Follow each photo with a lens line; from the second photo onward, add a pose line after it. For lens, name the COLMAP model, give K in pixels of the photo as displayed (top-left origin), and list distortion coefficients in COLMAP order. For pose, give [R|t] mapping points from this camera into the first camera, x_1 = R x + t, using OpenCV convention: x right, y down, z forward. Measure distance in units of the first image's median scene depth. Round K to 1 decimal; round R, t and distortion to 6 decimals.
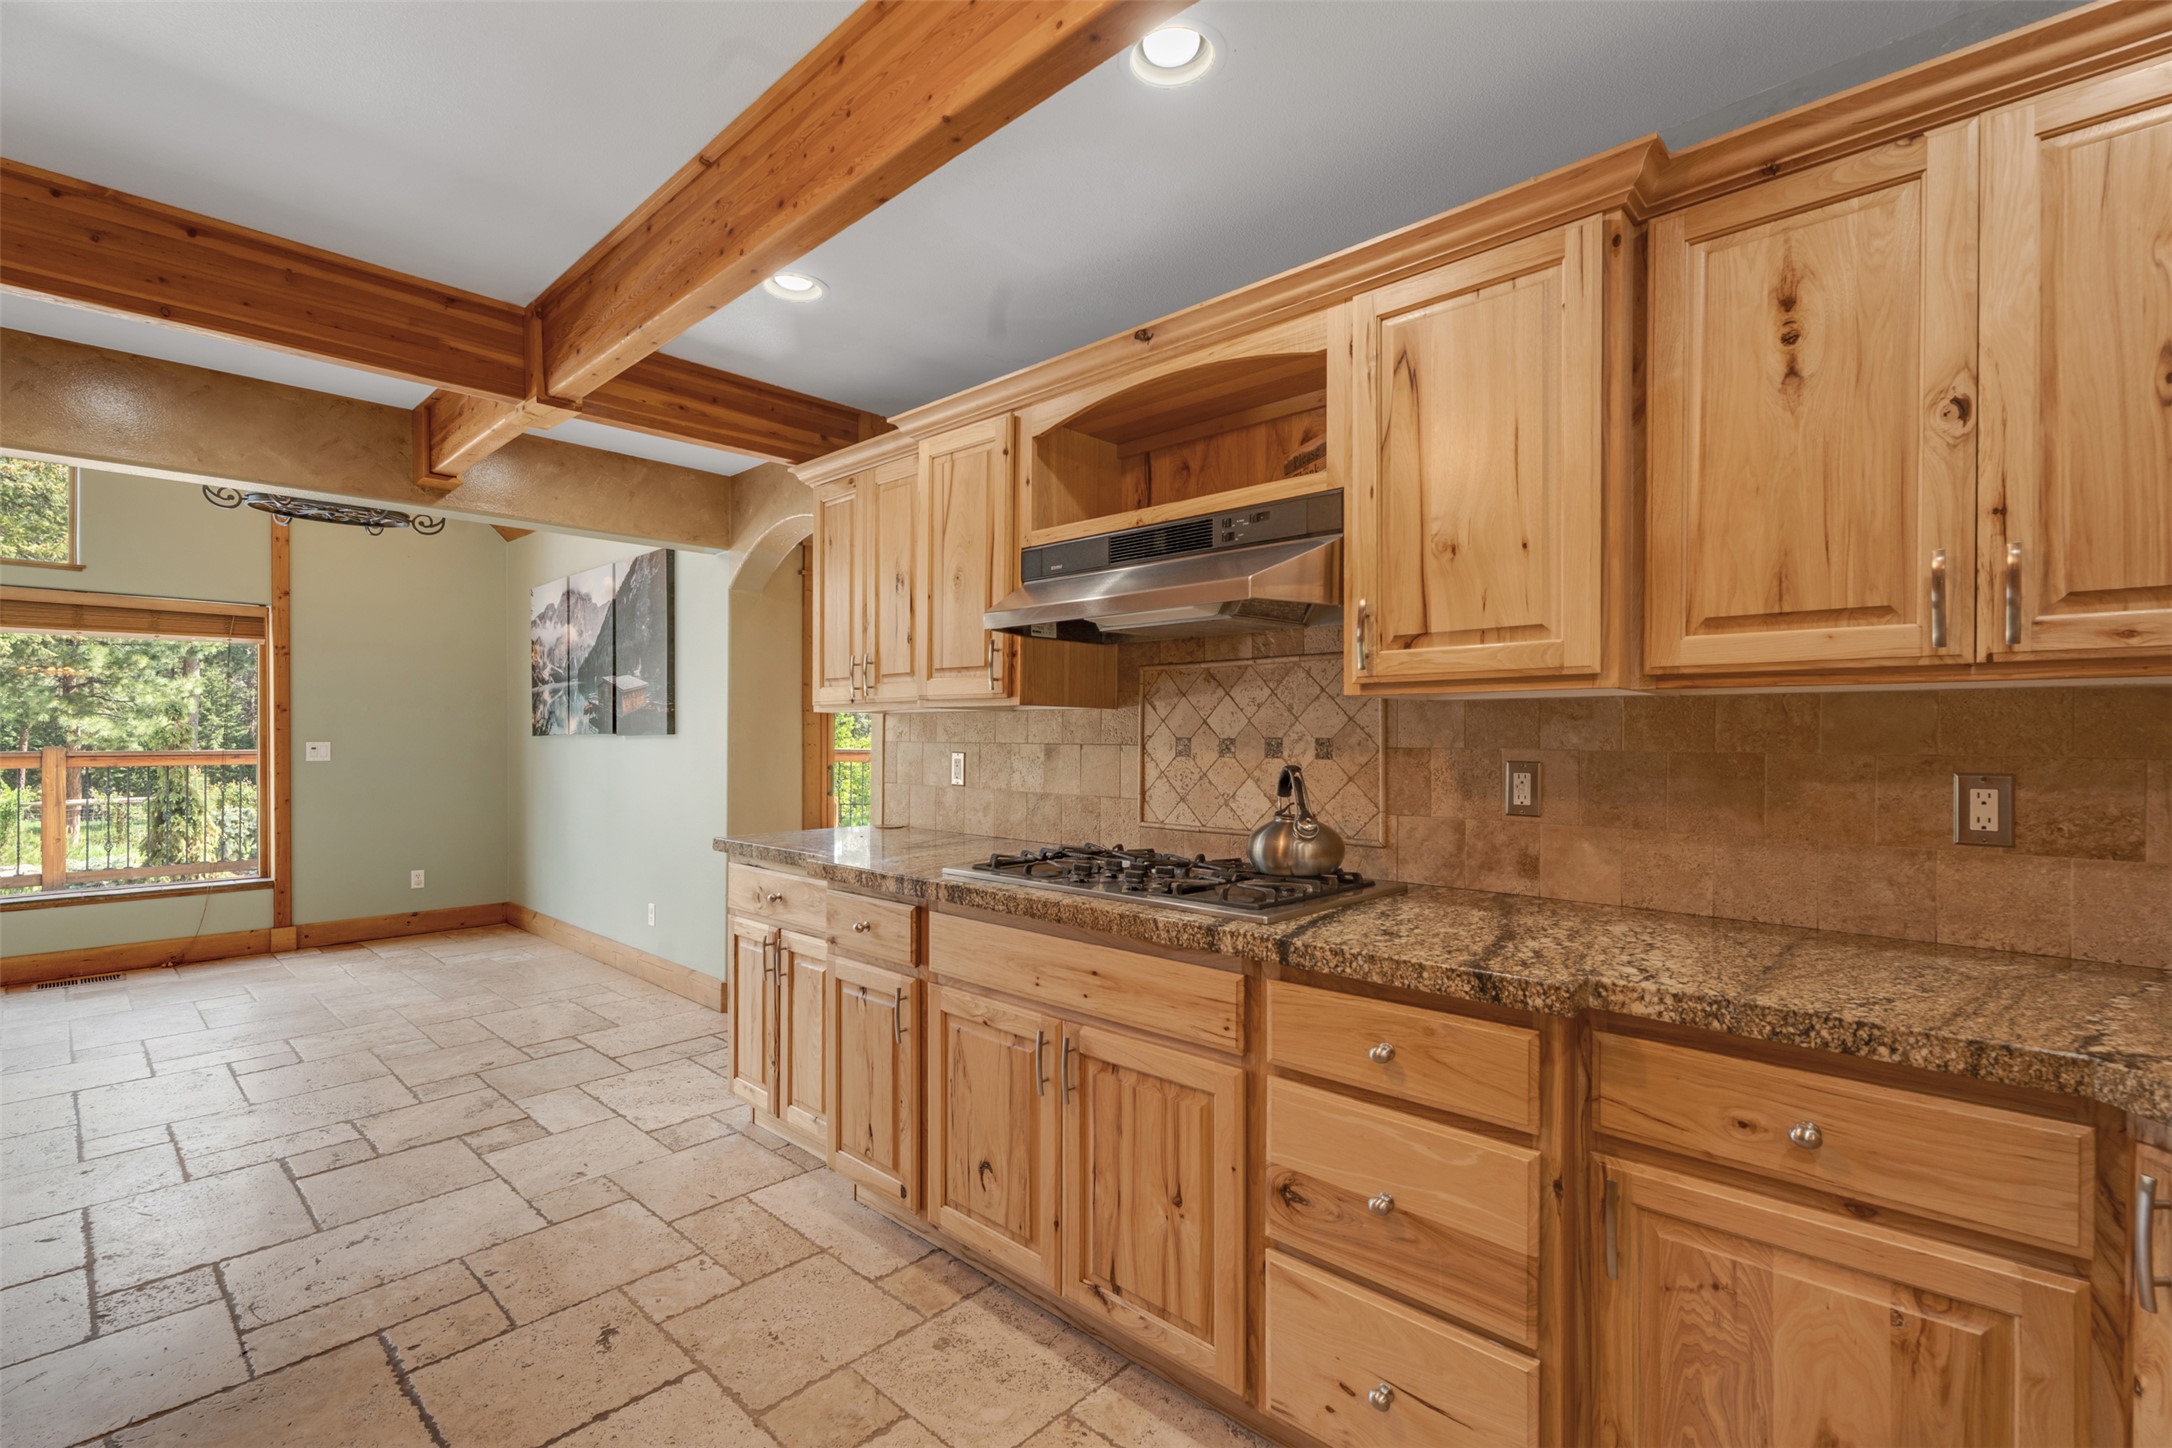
lens RADIAL K [[971.8, 0, 1083.8], [0, 971.8, 739.7], [0, 0, 1]] dist [0.004925, -0.001383]
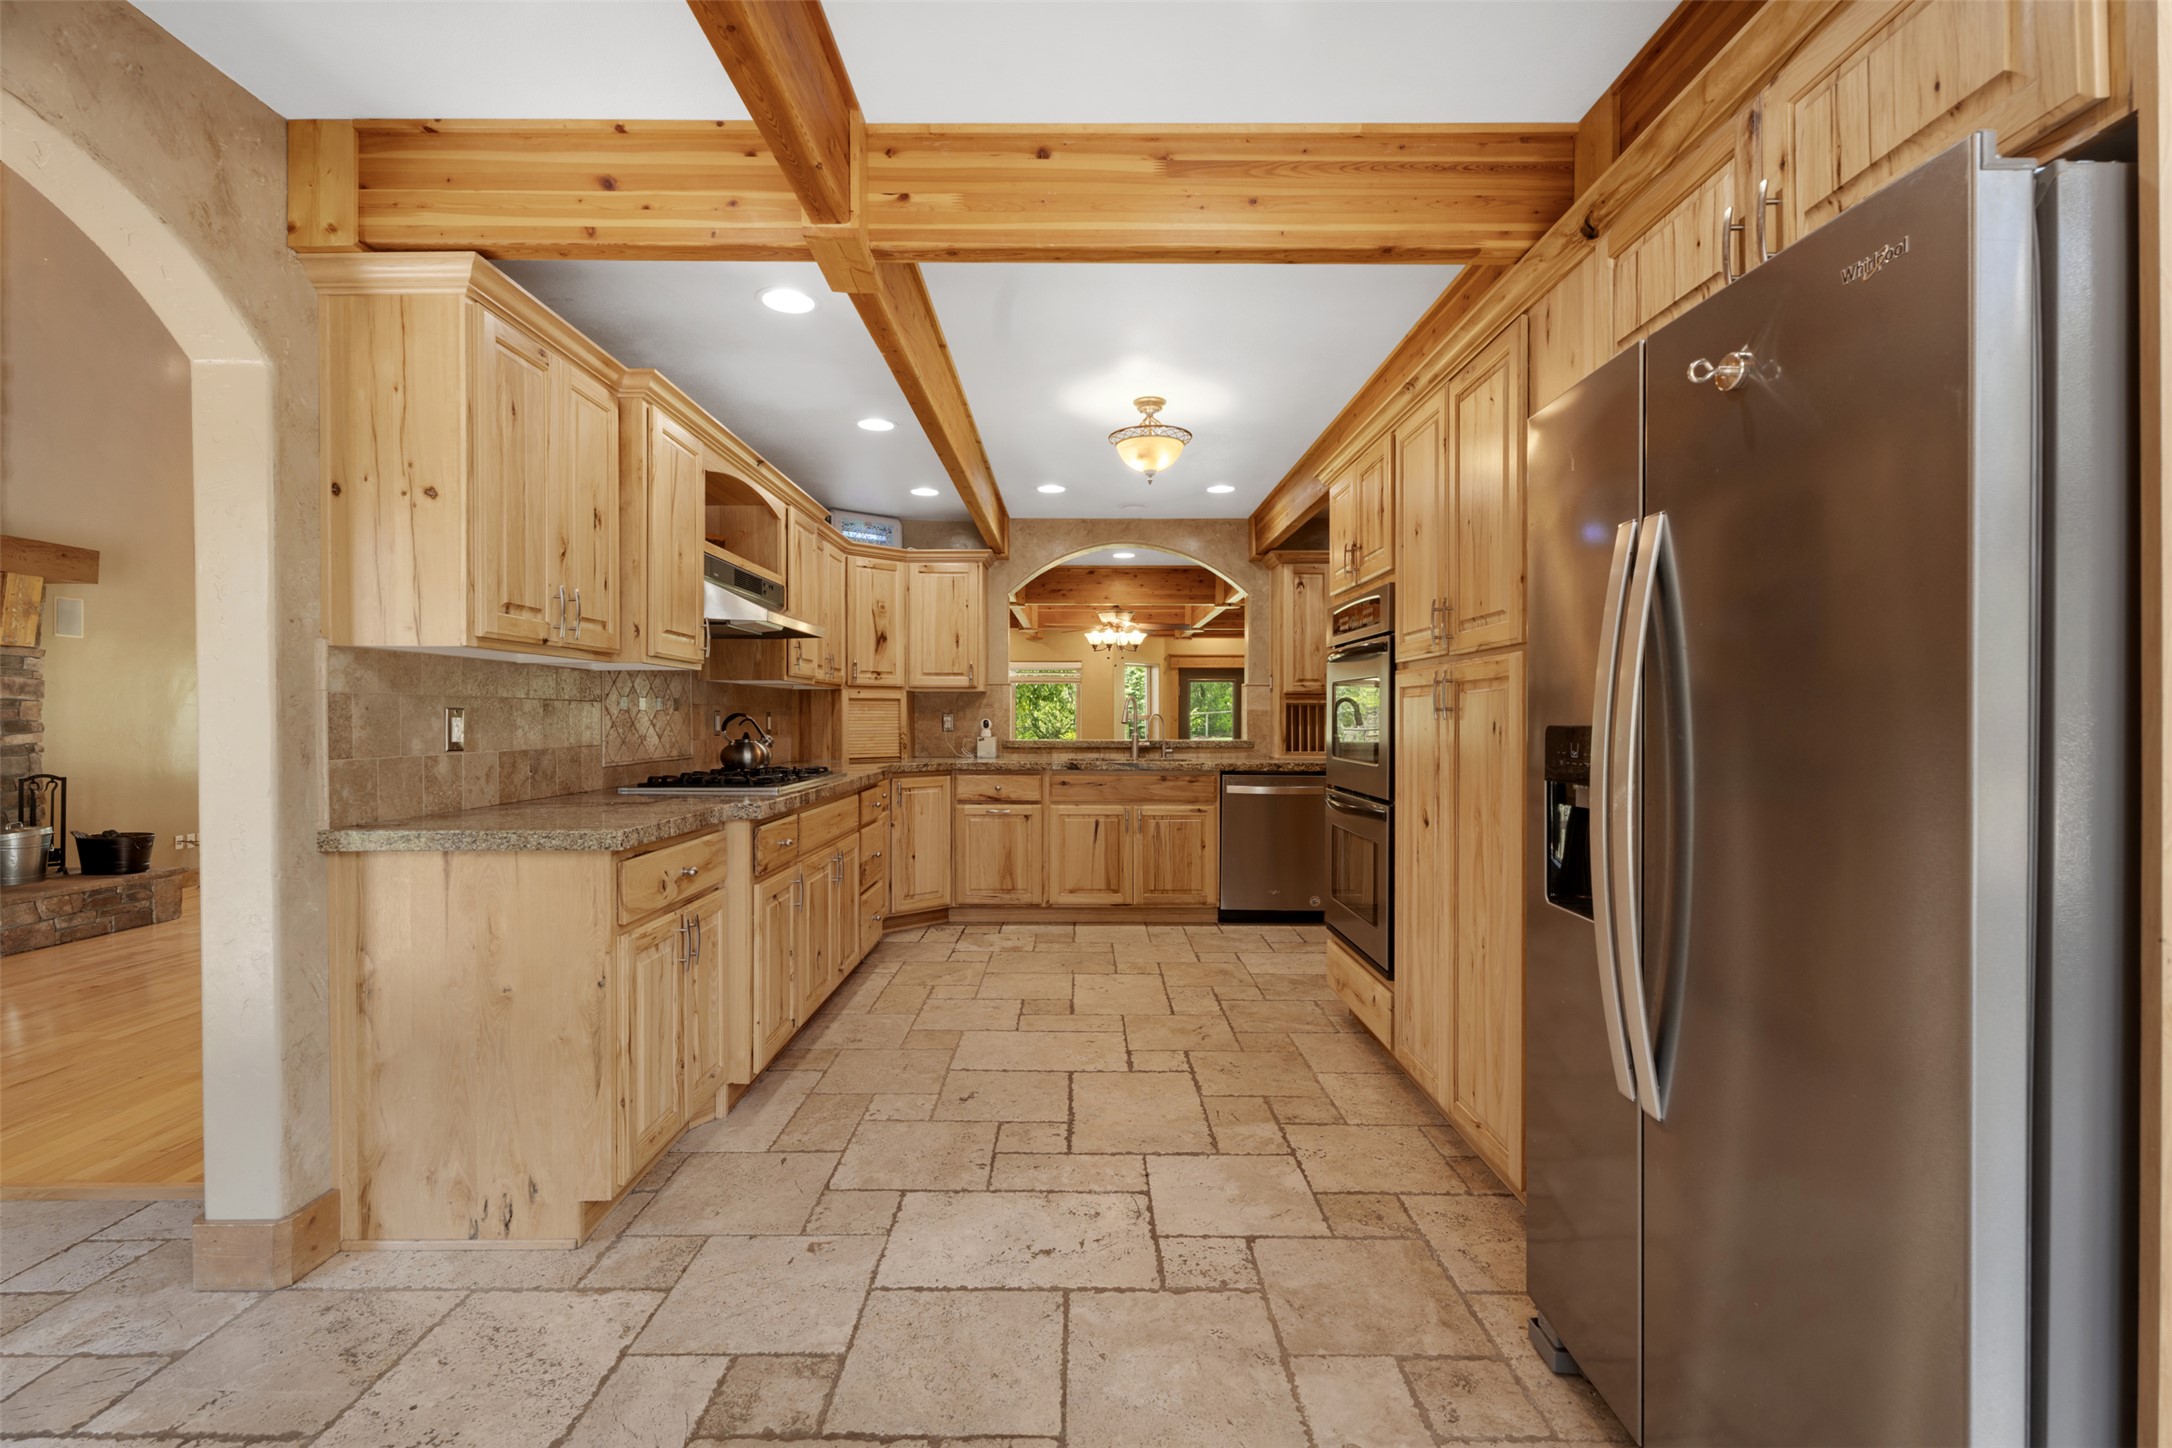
lens RADIAL K [[971.8, 0, 1088.5], [0, 971.8, 719.1], [0, 0, 1]] dist [0.004925, -0.001383]
pose [[-0.691569, -0.004984, 0.722293, -1.904725], [-0.001026, 0.999982, 0.005917, 0.029521], [-0.722310, 0.003351, -0.691561, 2.135130]]
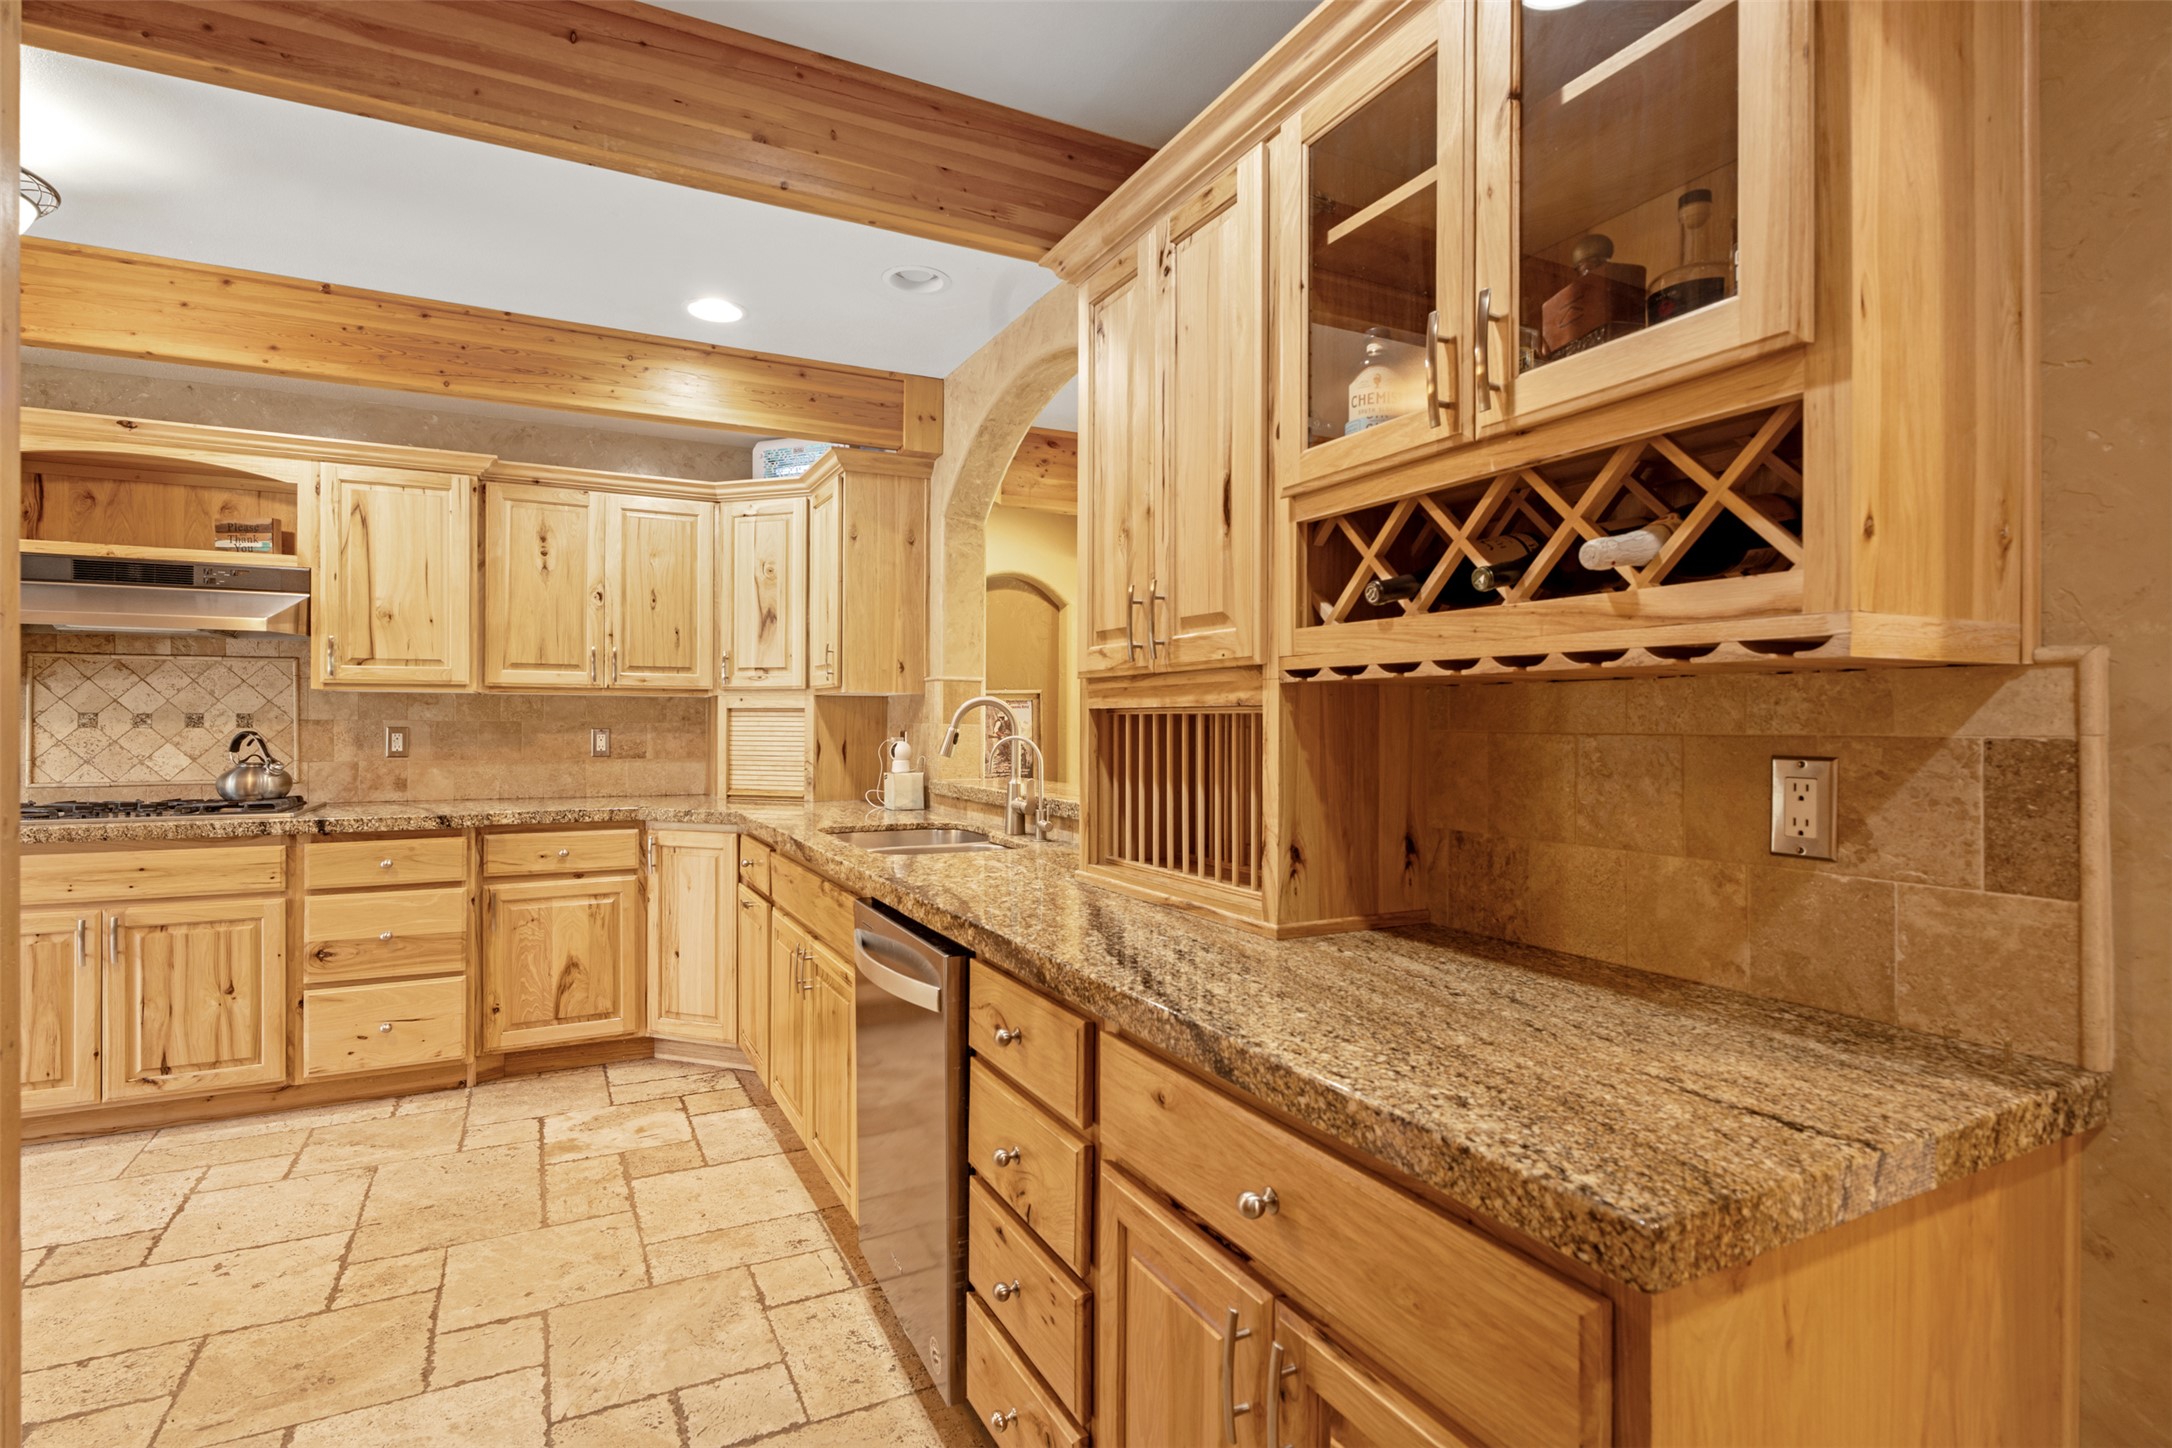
lens RADIAL K [[1030.8, 0, 1067.4], [0, 1030.8, 720.9], [0, 0, 1]] dist [-0.002311, -0.001411]
pose [[0.330973, -0.002135, 0.943638, -1.055150], [-0.000569, 0.999997, 0.002462, 0.006011], [-0.943640, -0.001352, 0.330971, -0.907161]]
